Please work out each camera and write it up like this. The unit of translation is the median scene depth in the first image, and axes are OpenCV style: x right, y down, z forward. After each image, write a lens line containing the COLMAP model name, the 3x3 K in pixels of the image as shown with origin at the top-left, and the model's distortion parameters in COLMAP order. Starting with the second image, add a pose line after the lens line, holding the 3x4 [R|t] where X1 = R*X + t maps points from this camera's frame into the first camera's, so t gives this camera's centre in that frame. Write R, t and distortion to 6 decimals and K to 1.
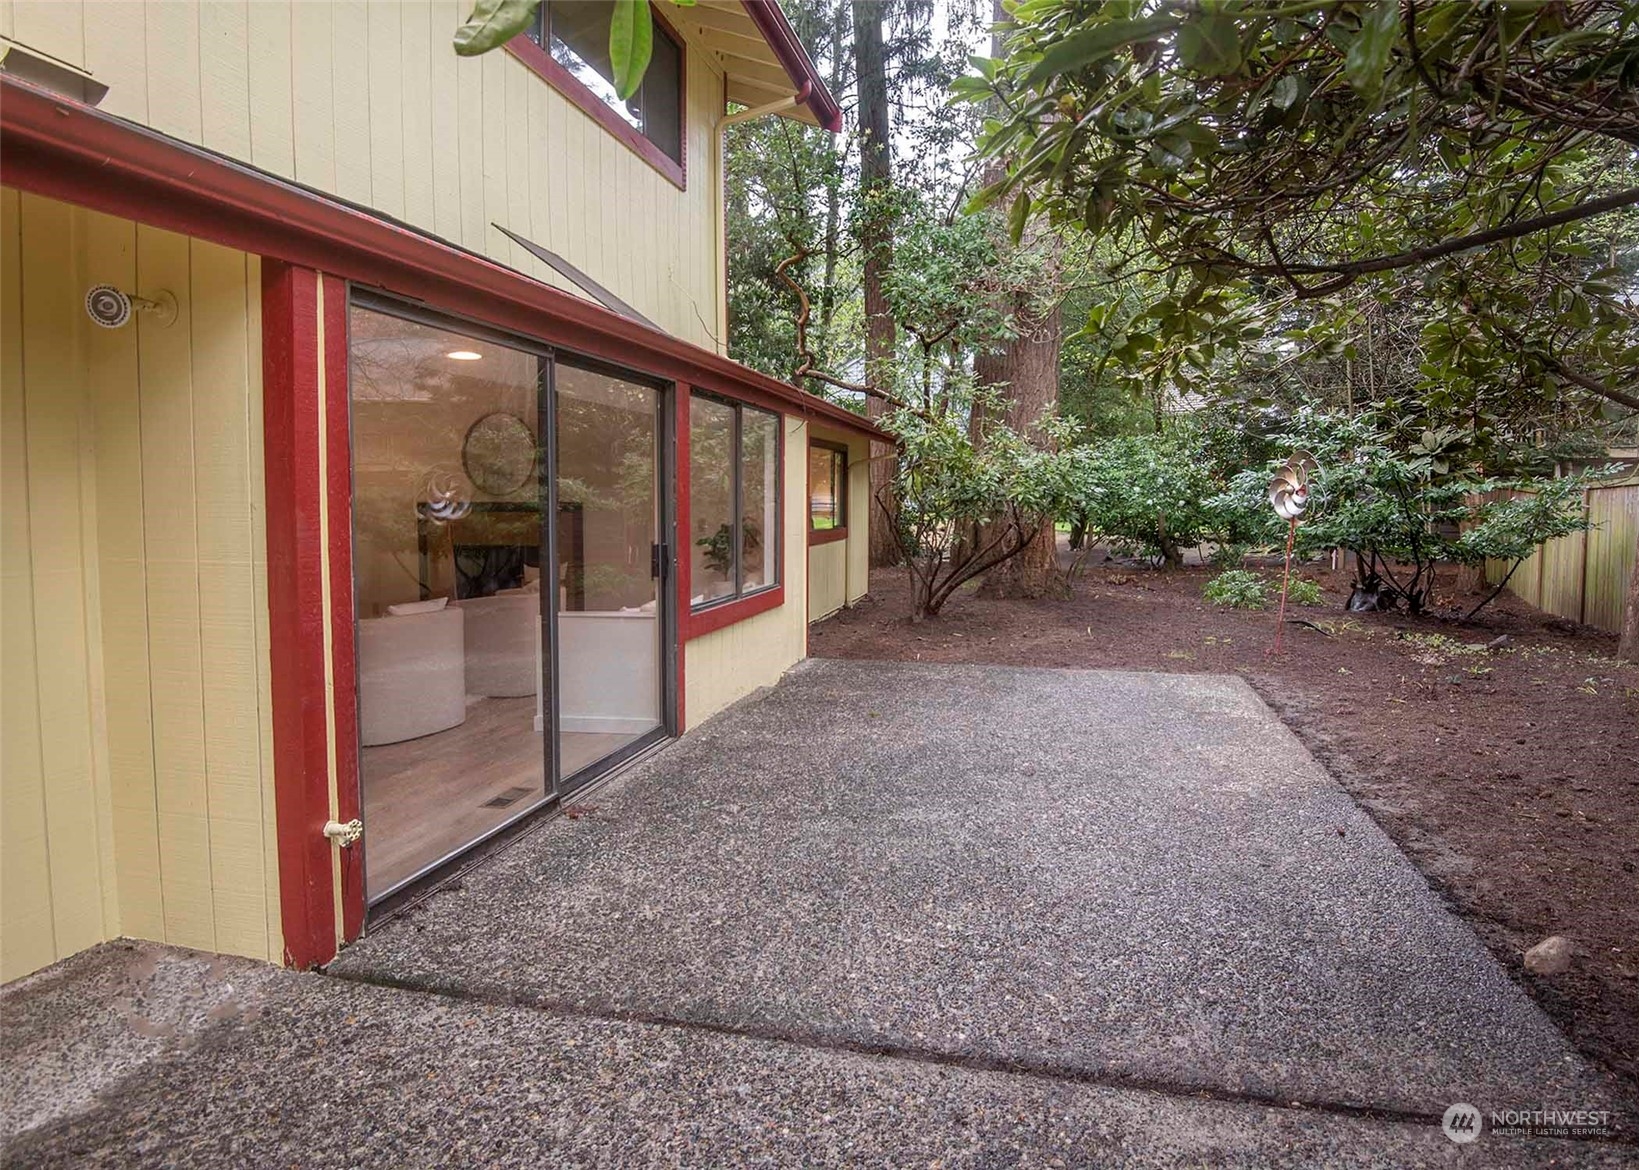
lens RADIAL K [[868.5, 0, 929.5], [0, 868.5, 553.7], [0, 0, 1]] dist [0.000524, -0.033963]
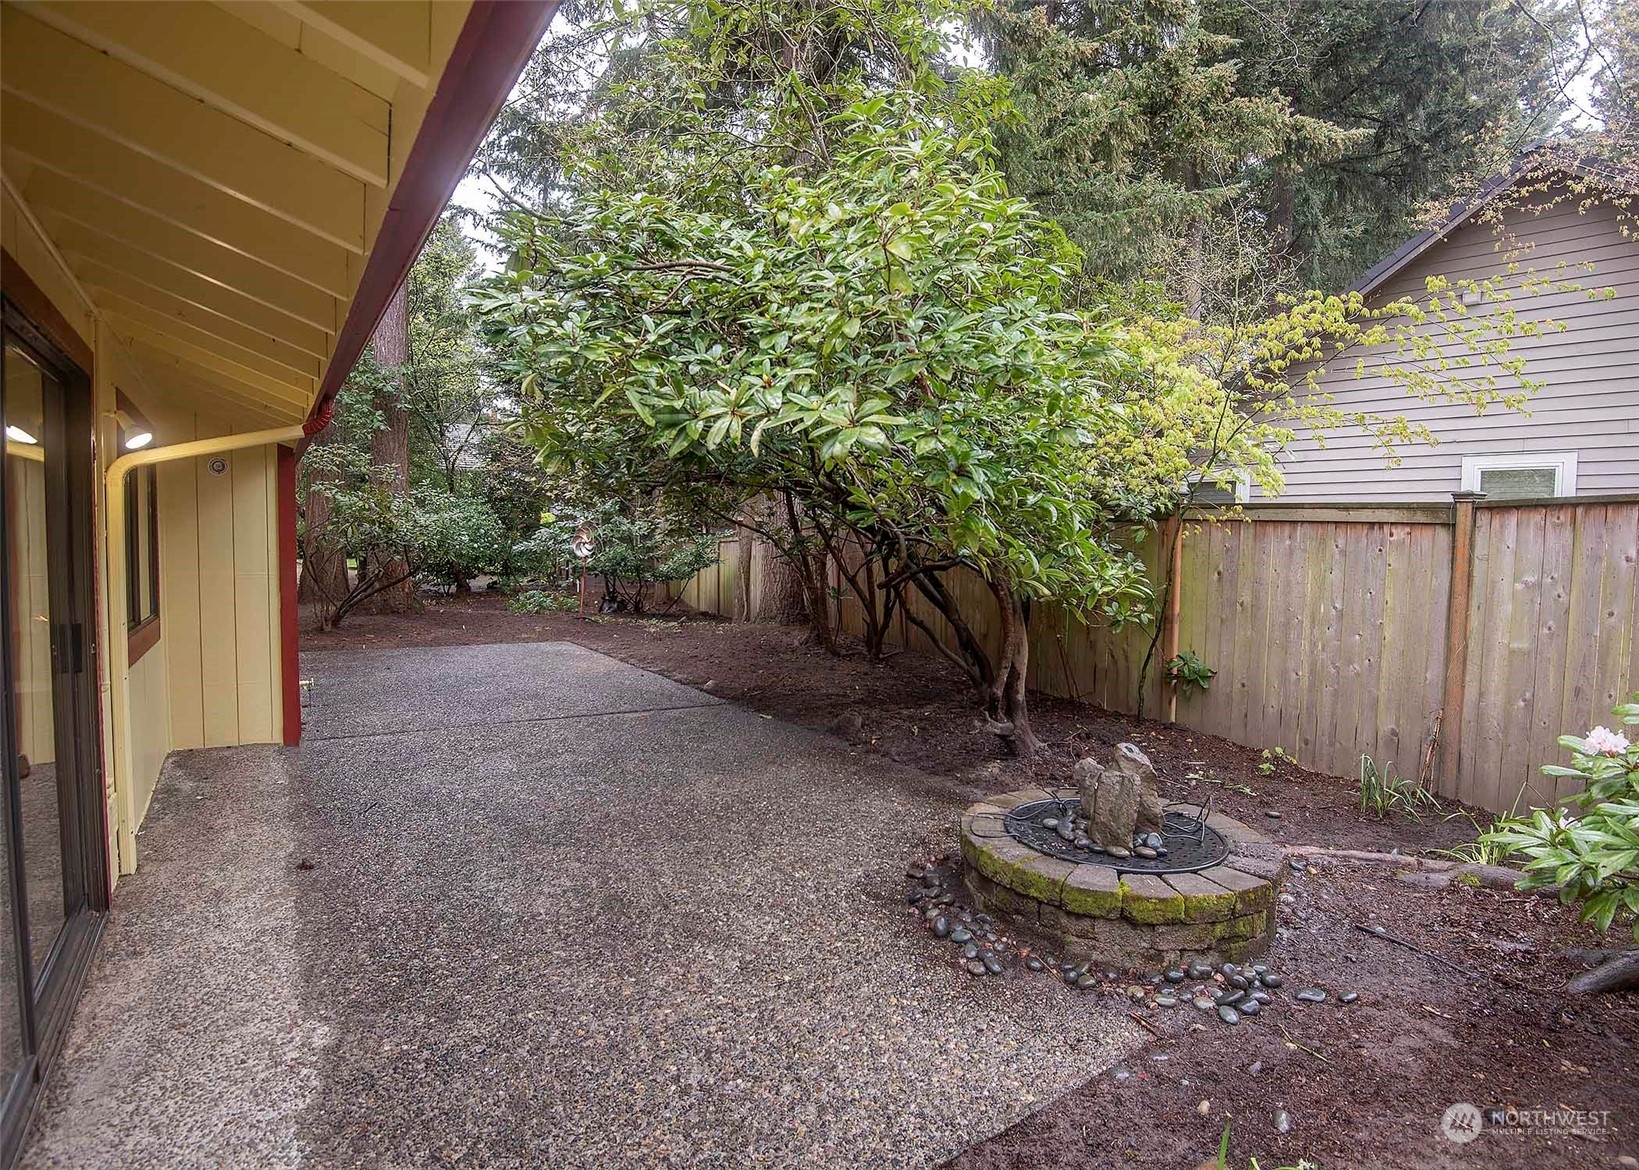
lens RADIAL K [[839.1, 0, 819.5], [0, 839.1, 585.0], [0, 0, 1]] dist [0.000538, 0.000034]
pose [[0.721148, -0.019039, 0.692519, -0.353056], [0.024515, 0.999698, 0.001955, 0.020835], [-0.692347, 0.015567, 0.721397, -0.483404]]
